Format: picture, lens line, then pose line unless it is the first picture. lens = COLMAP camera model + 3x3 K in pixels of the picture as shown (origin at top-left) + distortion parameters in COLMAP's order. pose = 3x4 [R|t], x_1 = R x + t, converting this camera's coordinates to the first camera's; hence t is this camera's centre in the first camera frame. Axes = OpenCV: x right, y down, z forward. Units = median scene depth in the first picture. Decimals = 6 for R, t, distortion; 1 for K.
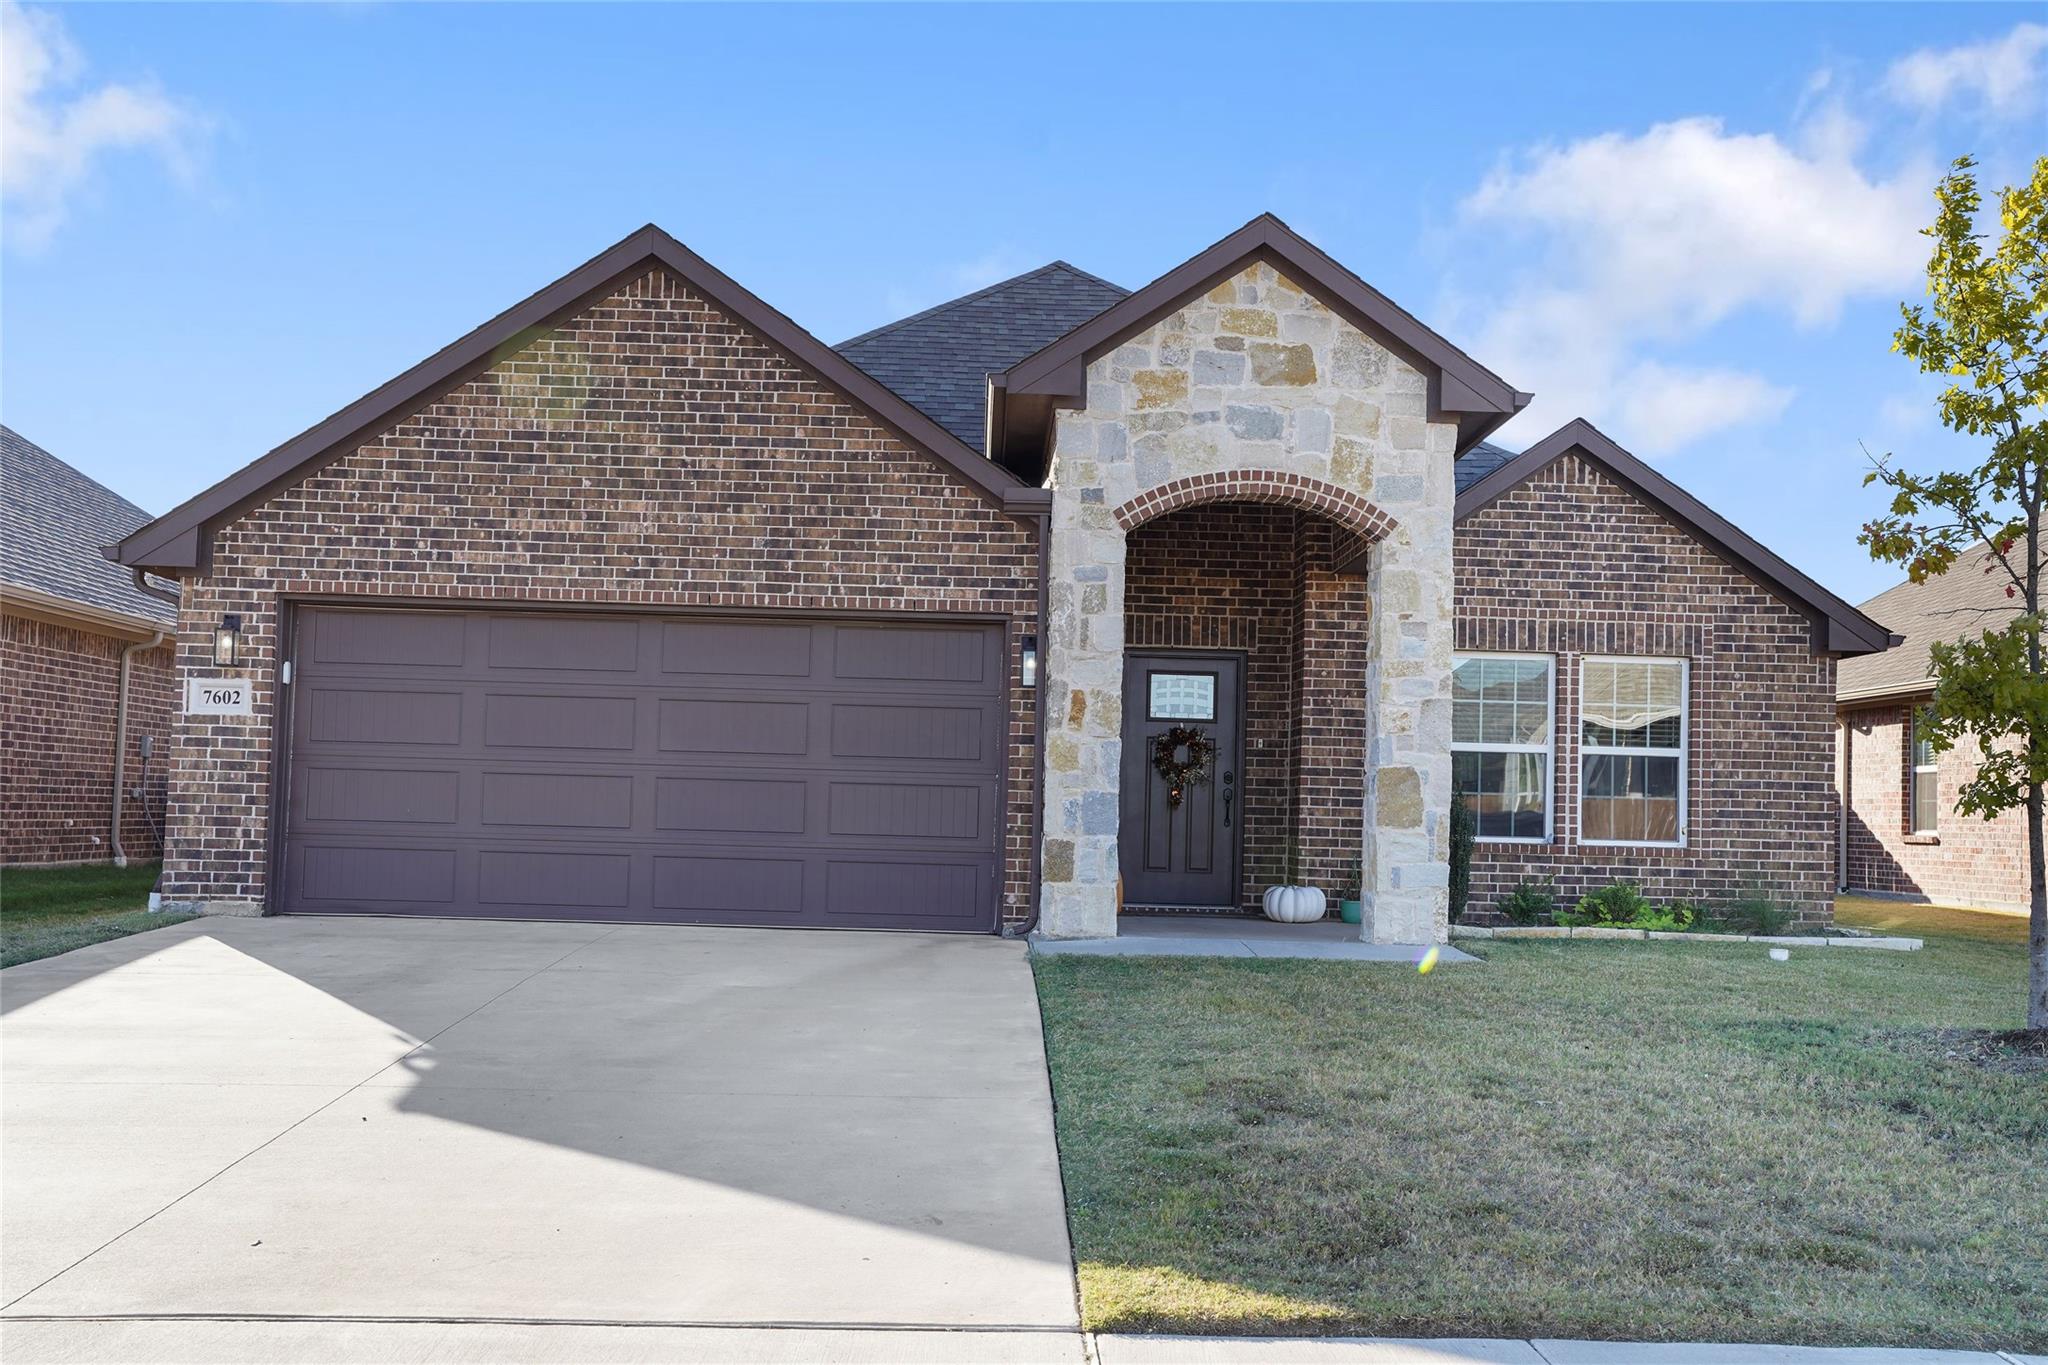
lens RADIAL K [[2172.4, 0, 1031.7], [0, 2172.4, 684.9], [0, 0, 1]] dist [-0.005620, 0.000000]
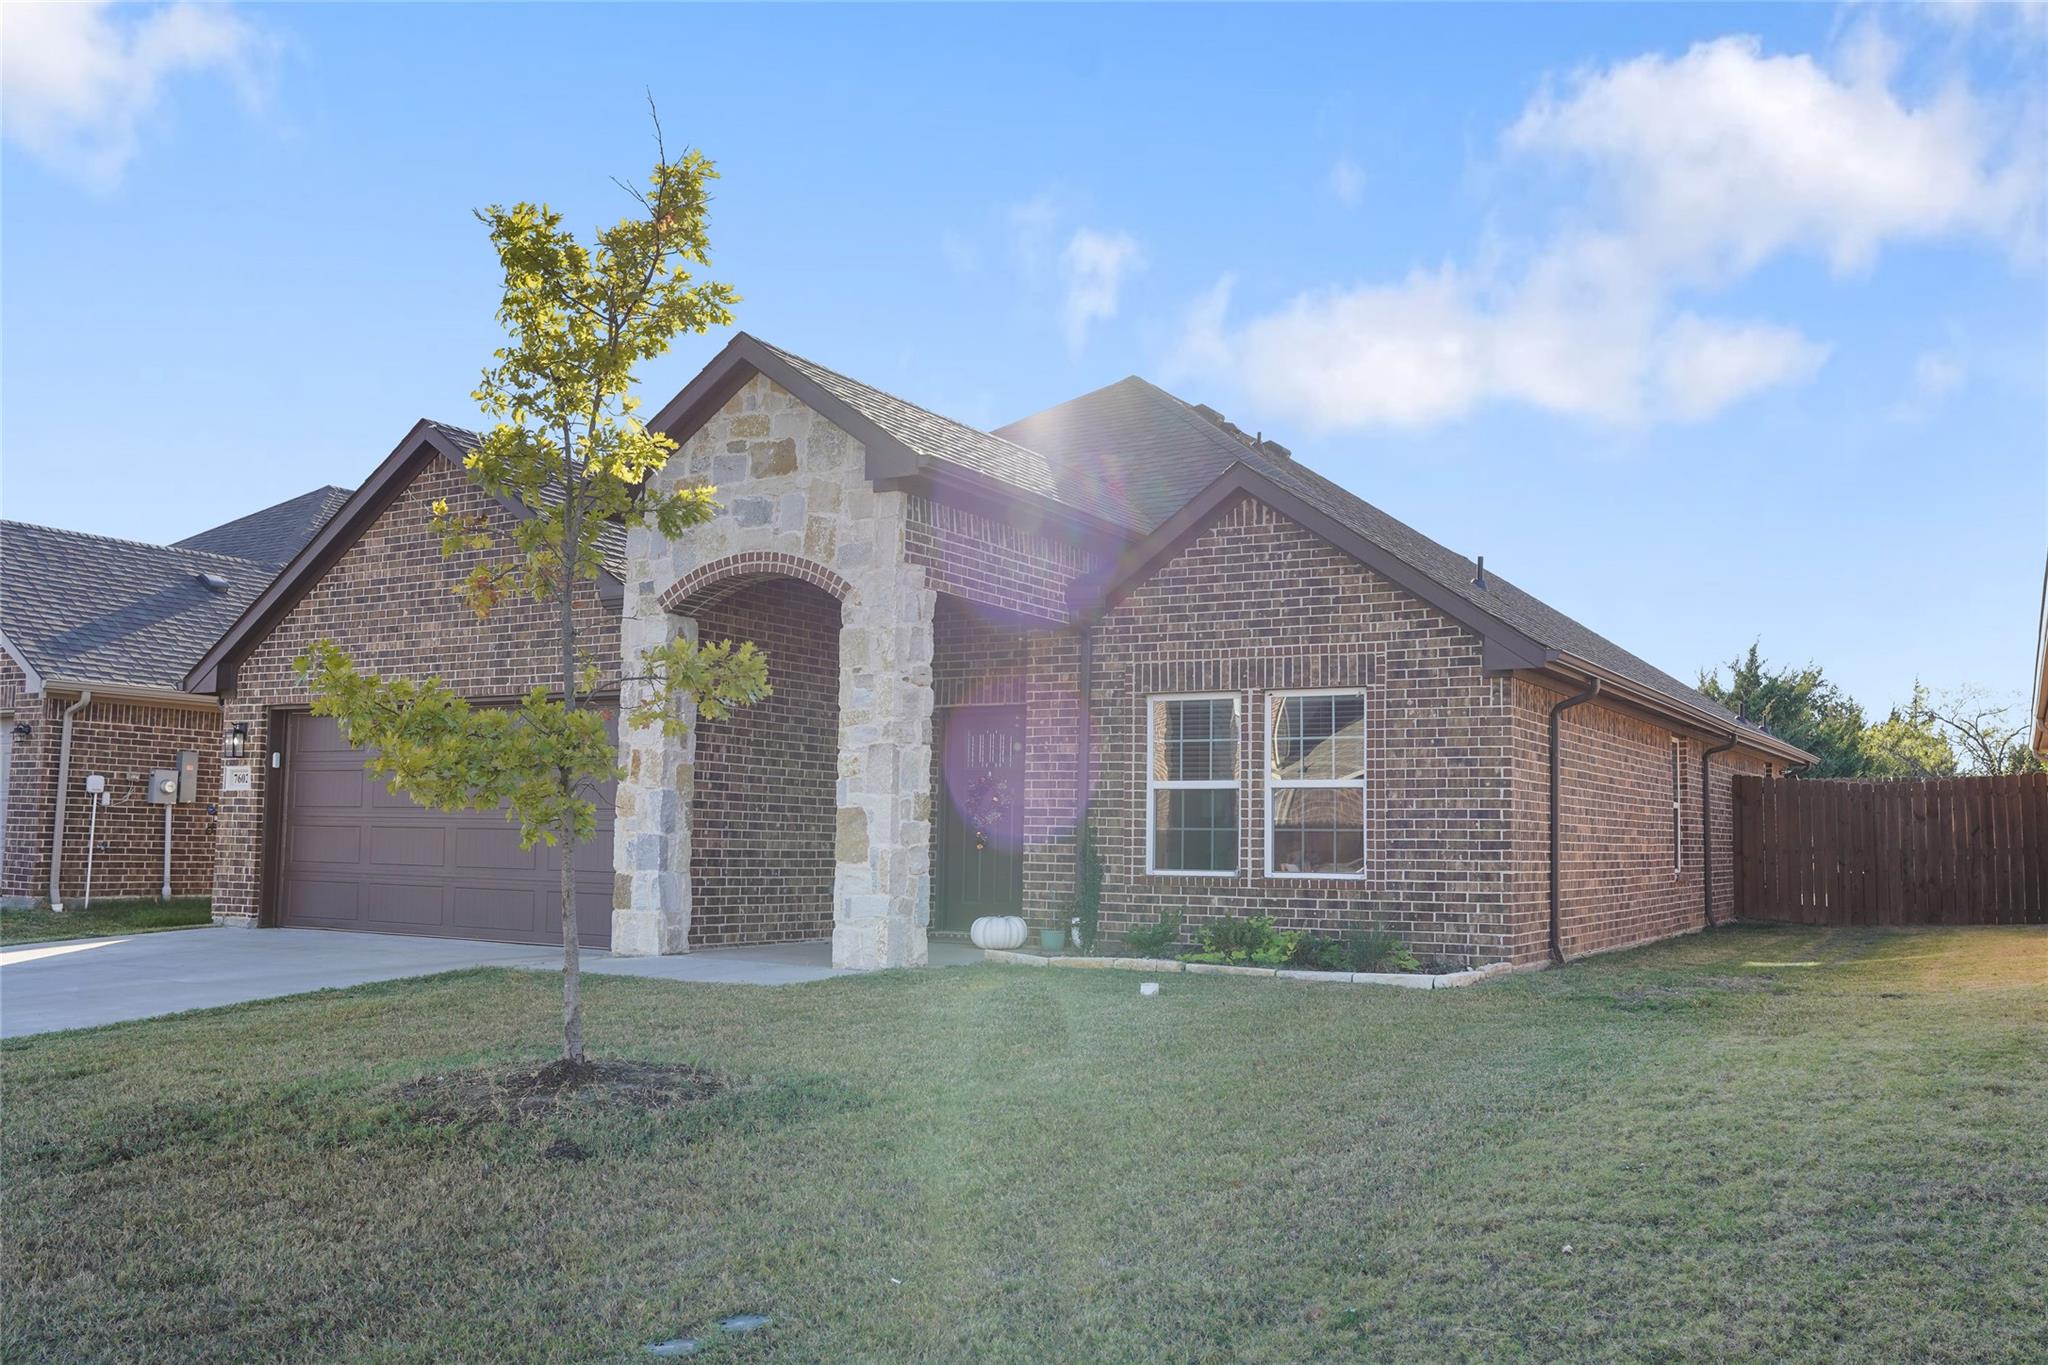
lens RADIAL K [[1735.5, 0, 1018.8], [0, 1735.5, 676.7], [0, 0, 1]] dist [-0.084215, 0.052132]
pose [[0.845677, -0.065826, -0.529620, 0.592723], [0.042071, 0.997499, -0.056801, 0.021174], [0.532034, 0.025754, 0.846331, 0.251273]]
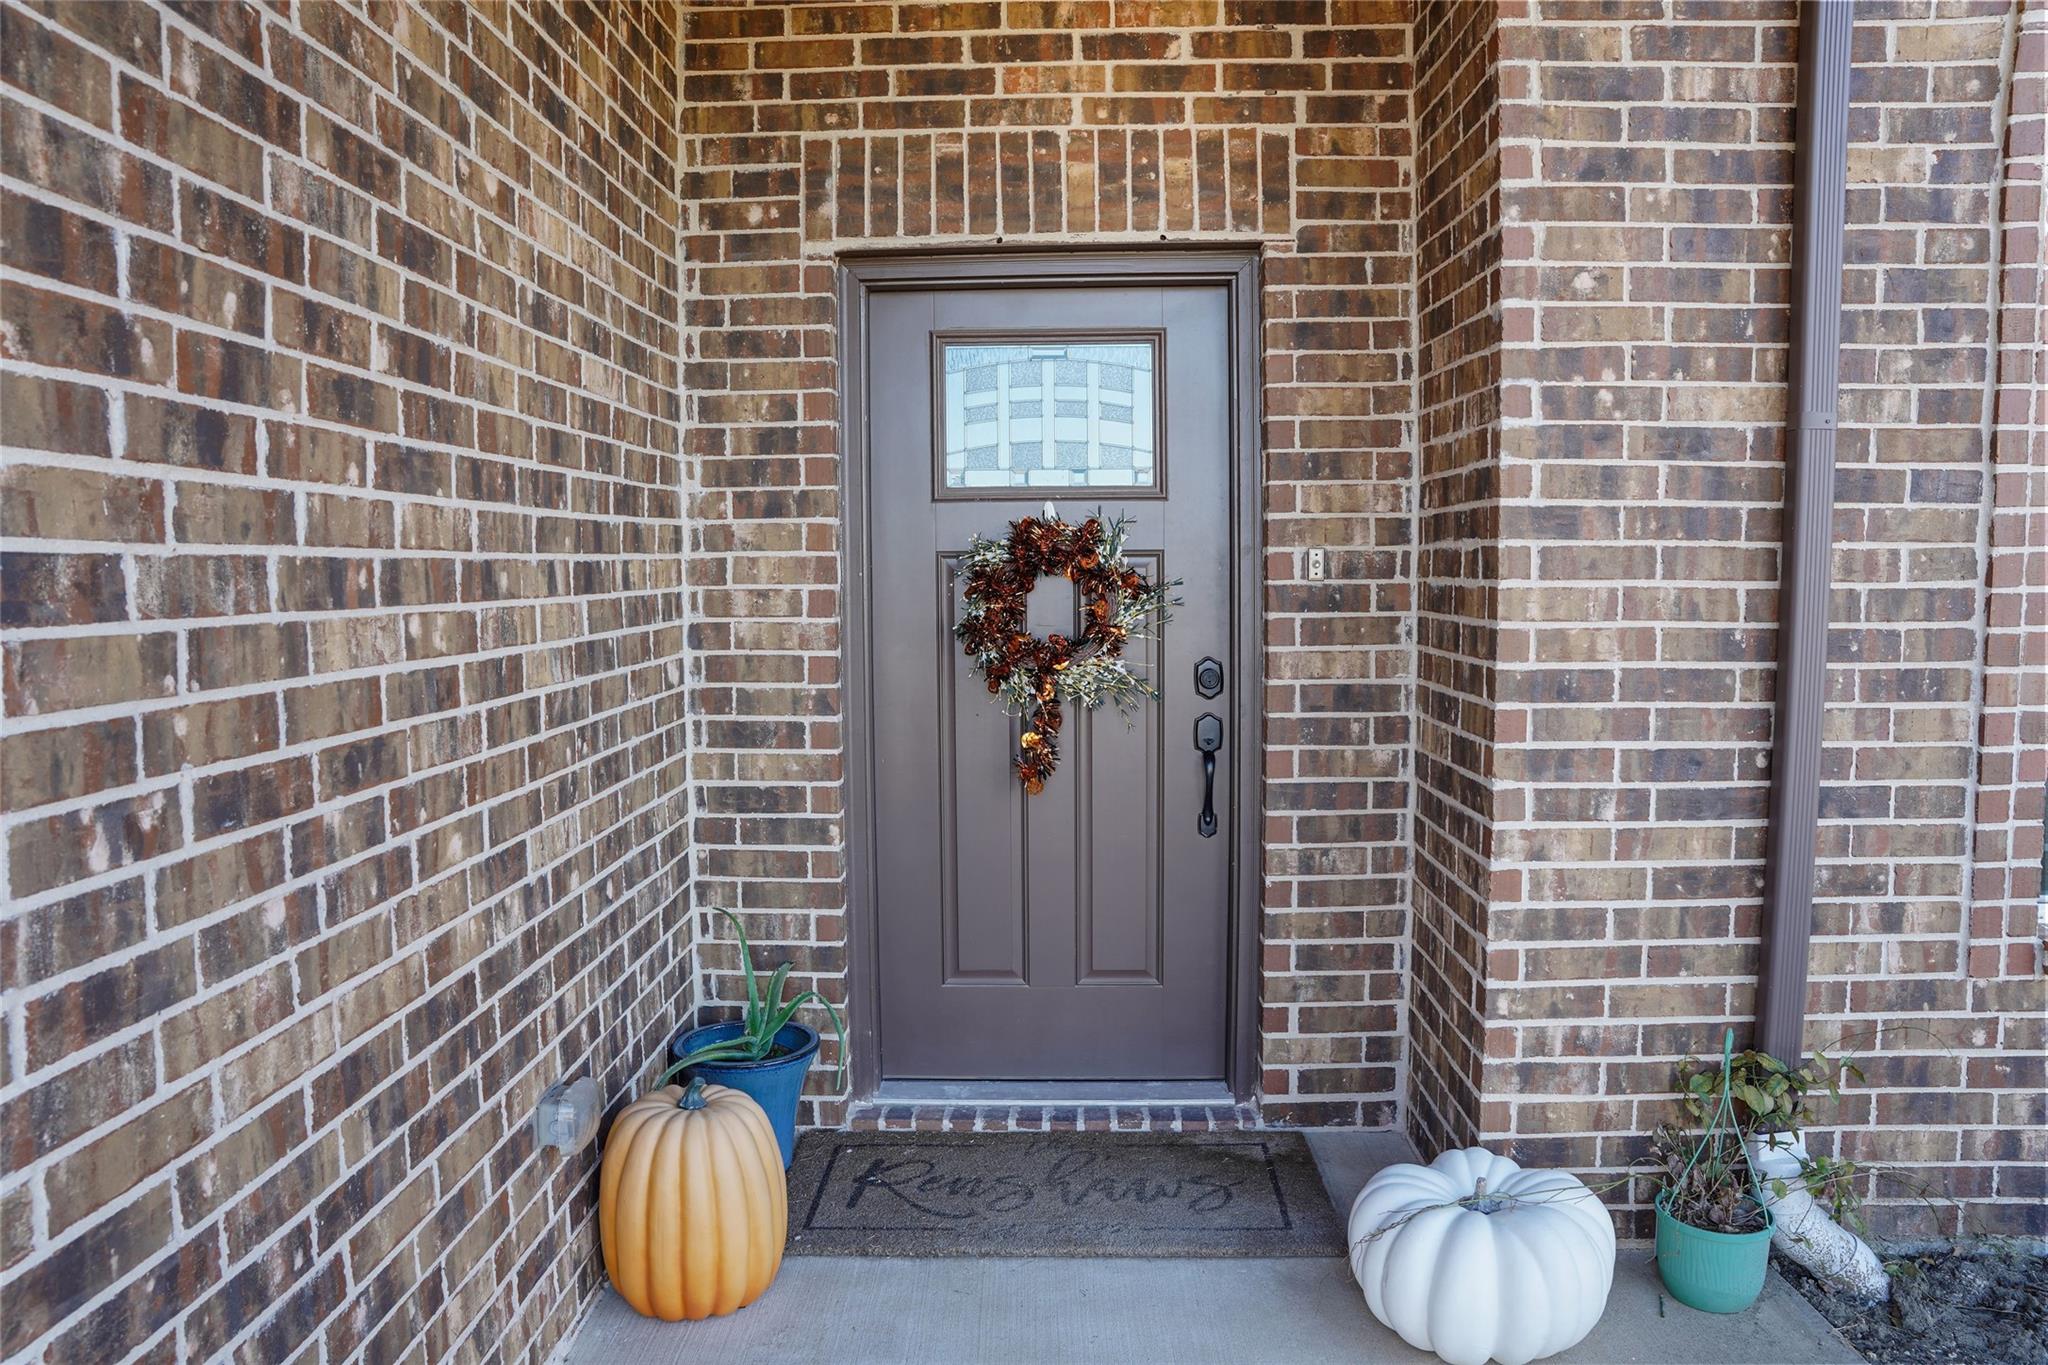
lens RADIAL K [[1415.2, 0, 1020.2], [0, 1415.2, 680.4], [0, 0, 1]] dist [-0.164837, 0.117682]
pose [[0.997855, -0.033282, -0.056370, 0.078900], [0.040971, 0.989124, 0.141262, 0.014713], [0.051056, -0.143269, 0.988366, 0.841562]]
